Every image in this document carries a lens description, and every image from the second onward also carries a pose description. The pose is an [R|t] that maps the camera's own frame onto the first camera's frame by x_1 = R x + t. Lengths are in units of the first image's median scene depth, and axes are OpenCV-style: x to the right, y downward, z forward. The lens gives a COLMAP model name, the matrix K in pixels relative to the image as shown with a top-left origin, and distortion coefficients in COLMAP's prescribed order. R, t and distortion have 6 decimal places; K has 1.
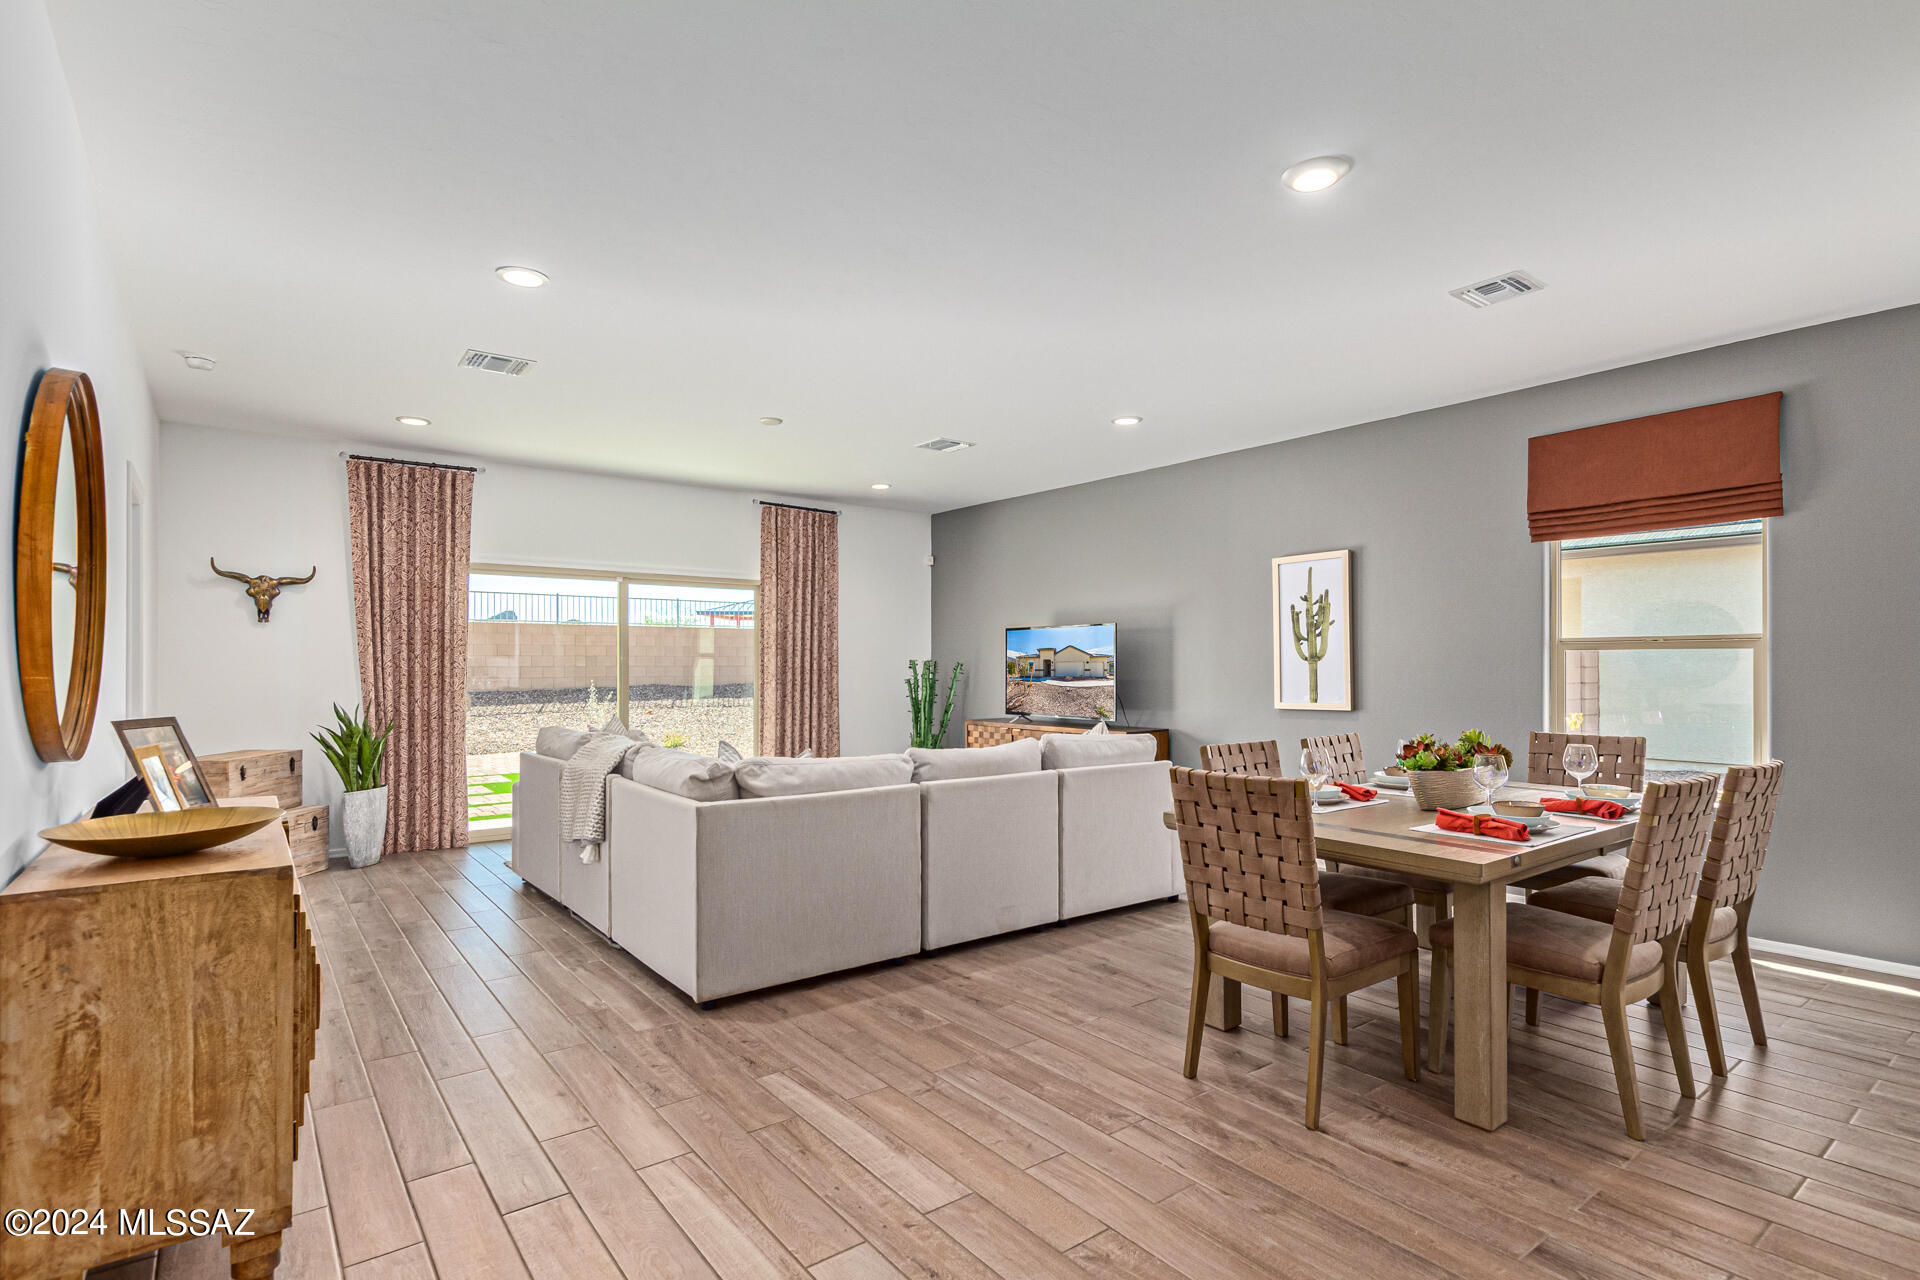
lens RADIAL K [[939.1, 0, 962.5], [0, 939.1, 650.1], [0, 0, 1]] dist [0.015135, -0.006305]
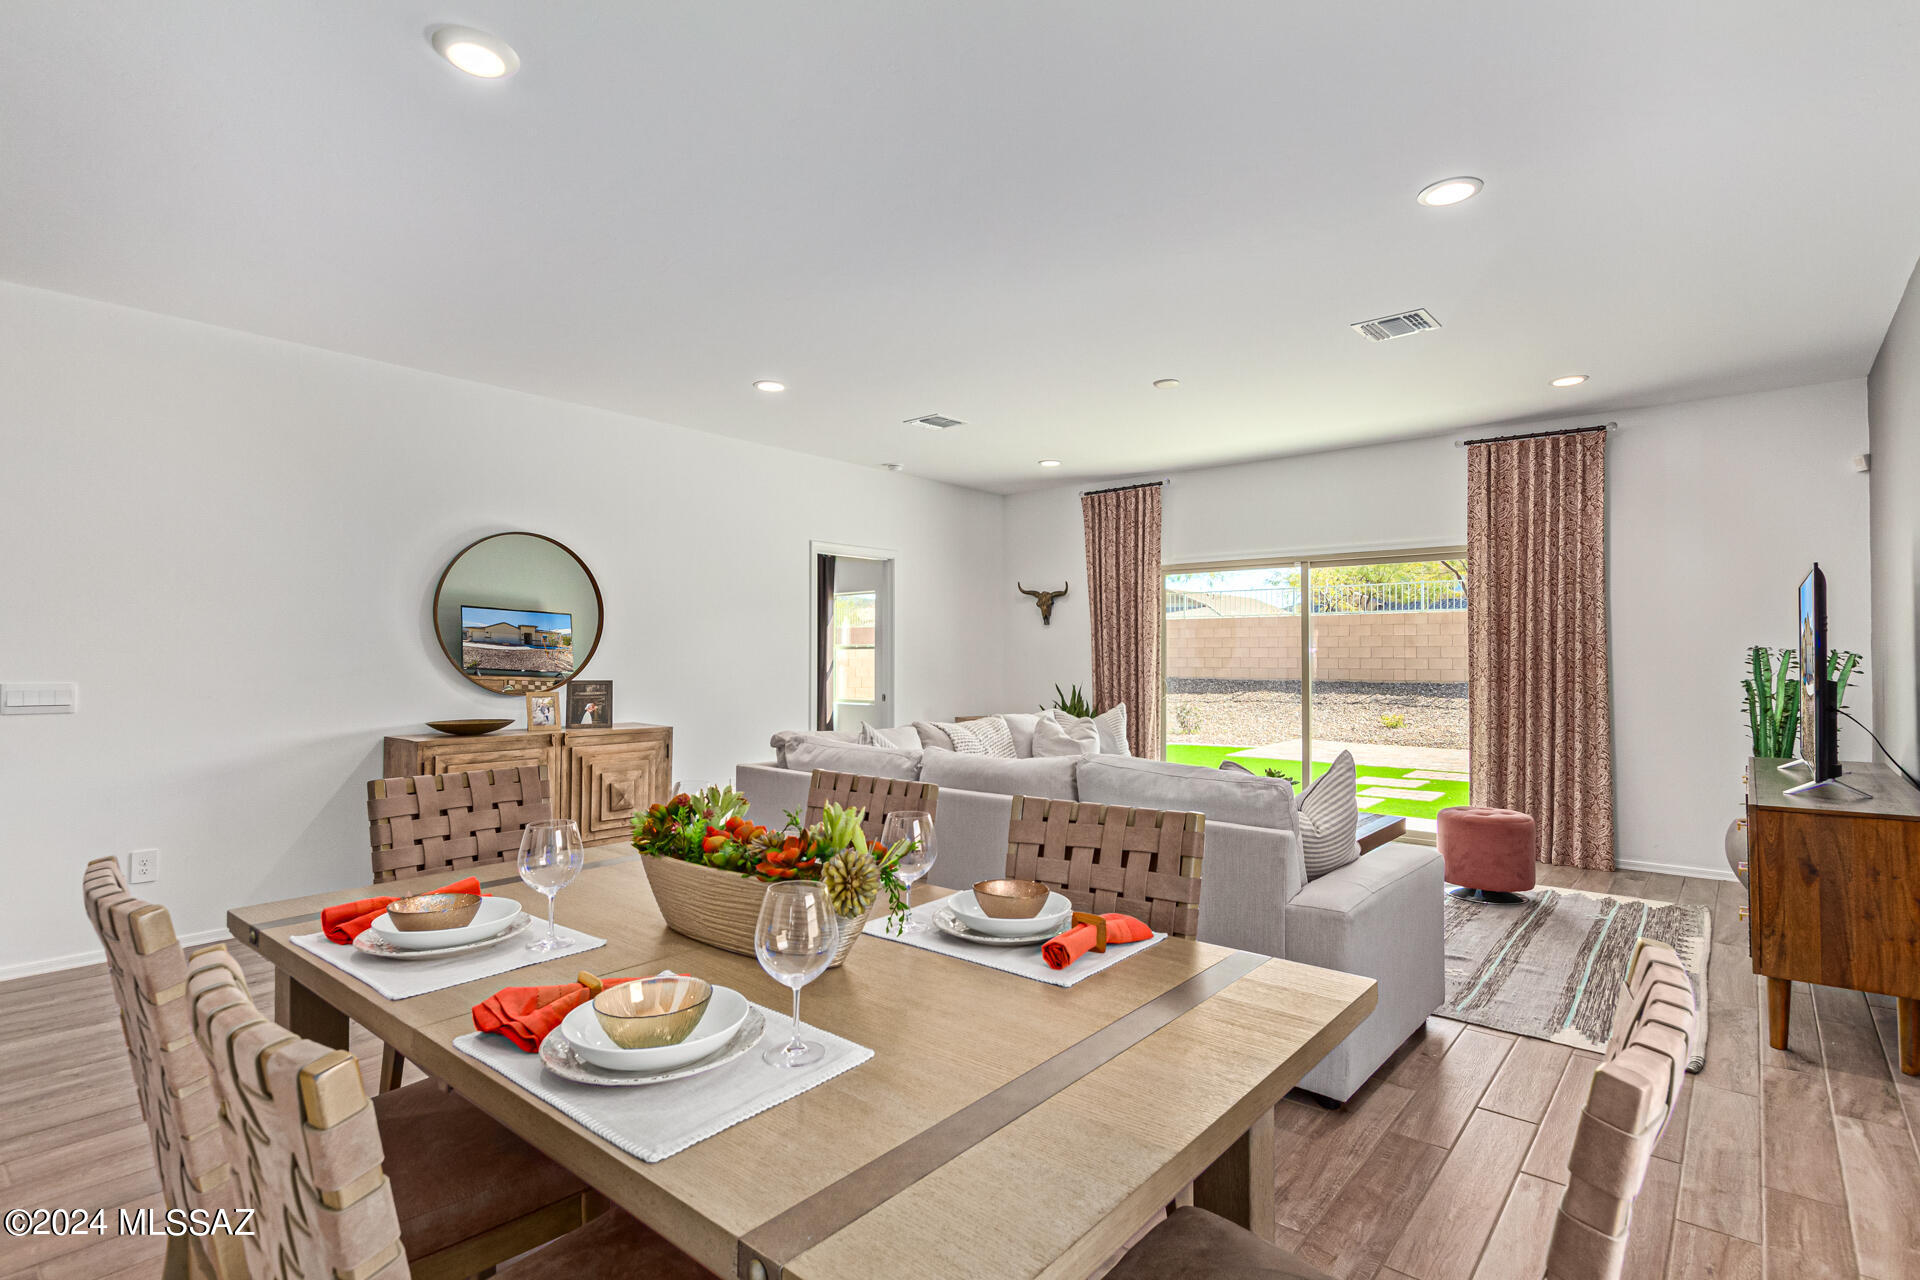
lens RADIAL K [[939.1, 0, 968.3], [0, 939.1, 648.5], [0, 0, 1]] dist [0.015135, -0.006305]
pose [[0.219875, -0.003974, -0.975520, 0.525382], [0.016805, 0.999859, -0.000286, 0.003919], [0.975383, -0.016330, 0.219911, 0.513027]]
